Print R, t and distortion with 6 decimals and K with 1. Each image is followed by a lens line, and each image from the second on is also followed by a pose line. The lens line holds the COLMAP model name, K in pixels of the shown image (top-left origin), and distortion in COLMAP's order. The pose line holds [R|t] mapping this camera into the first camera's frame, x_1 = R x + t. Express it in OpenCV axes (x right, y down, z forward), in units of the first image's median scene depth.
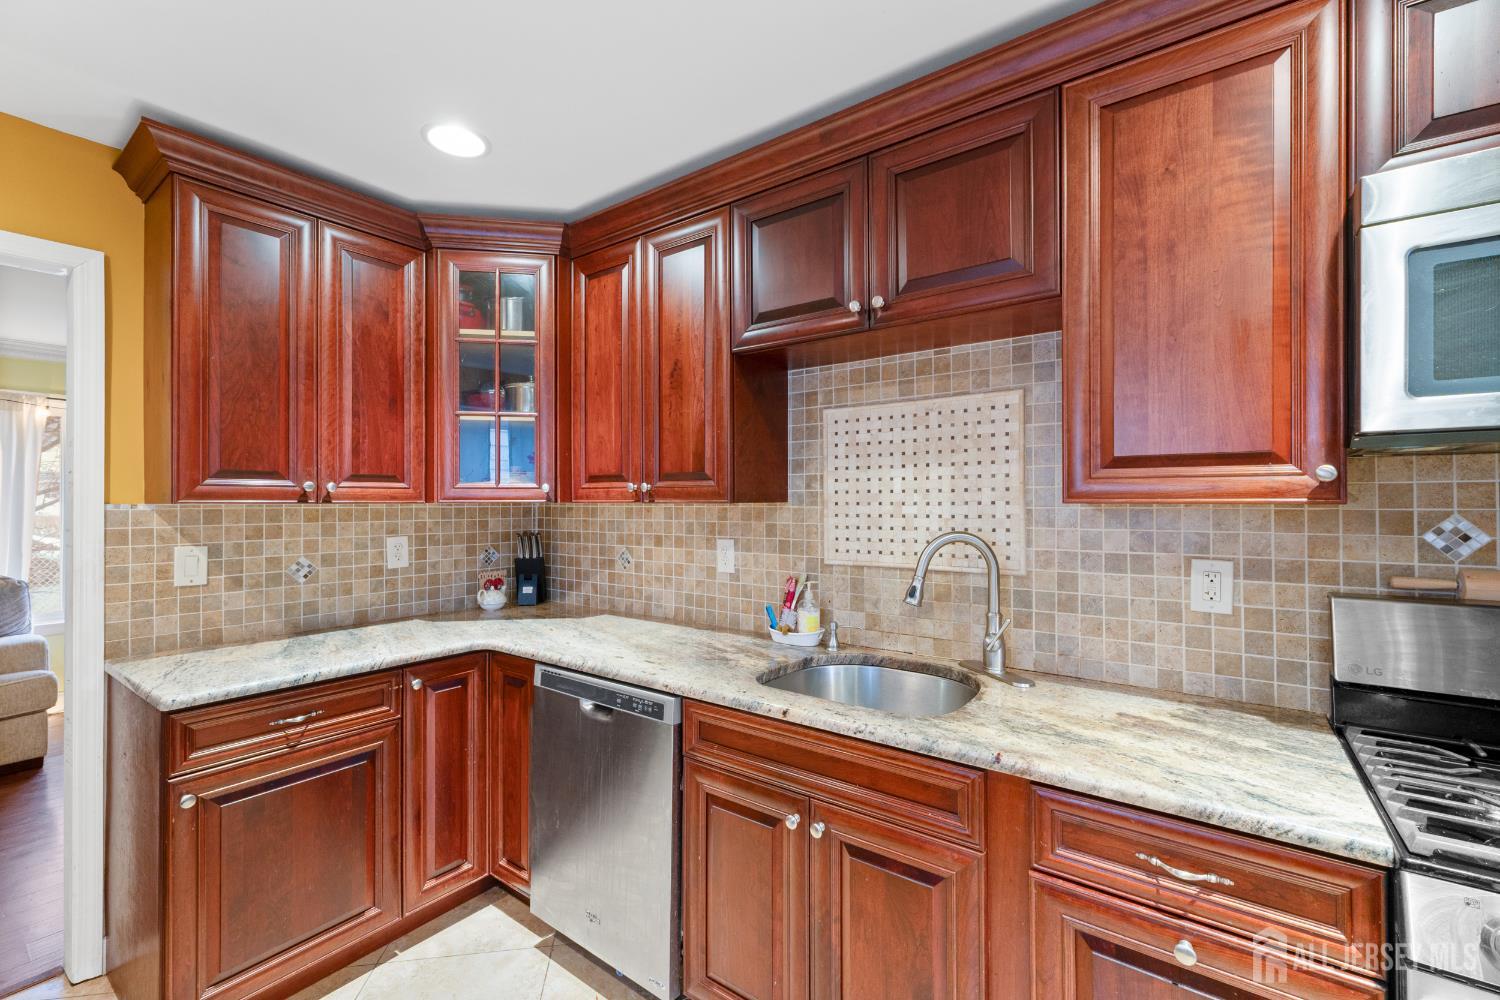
lens RADIAL K [[628.7, 0, 750.0], [0, 628.7, 500.0], [0, 0, 1]] dist [0.006830, 0.000012]
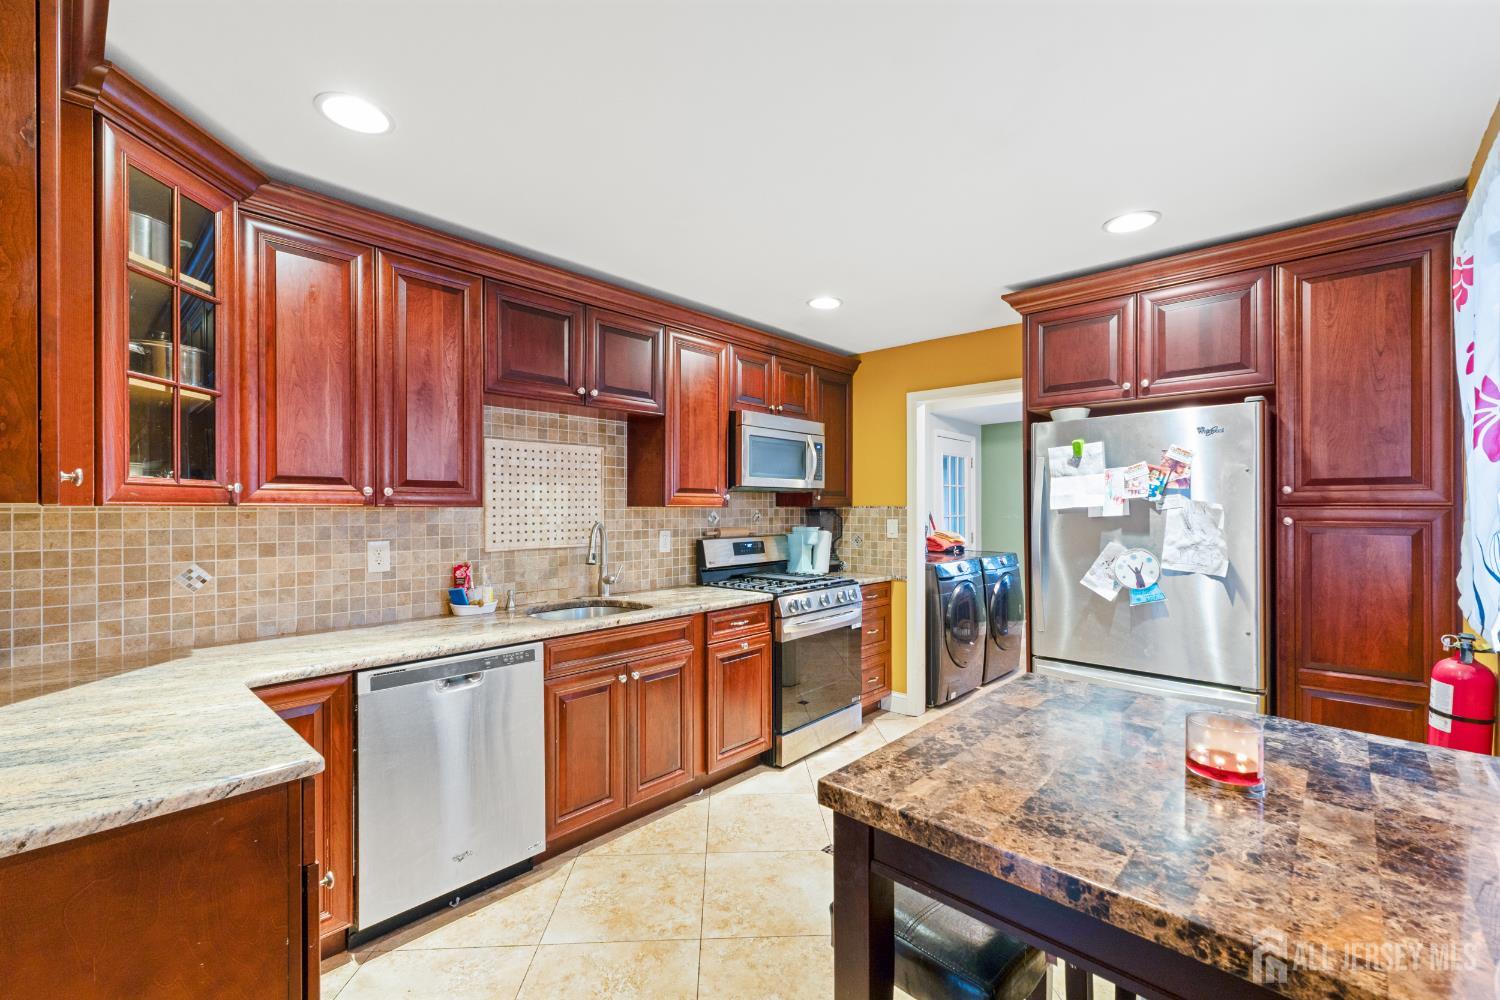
lens RADIAL K [[628.7, 0, 750.0], [0, 628.7, 500.0], [0, 0, 1]] dist [0.006830, 0.000012]
pose [[0.125589, 0.012352, 0.992005, -1.230587], [-0.002534, 0.999923, -0.012130, 0.004702], [-0.992079, -0.000990, 0.125611, 0.283291]]
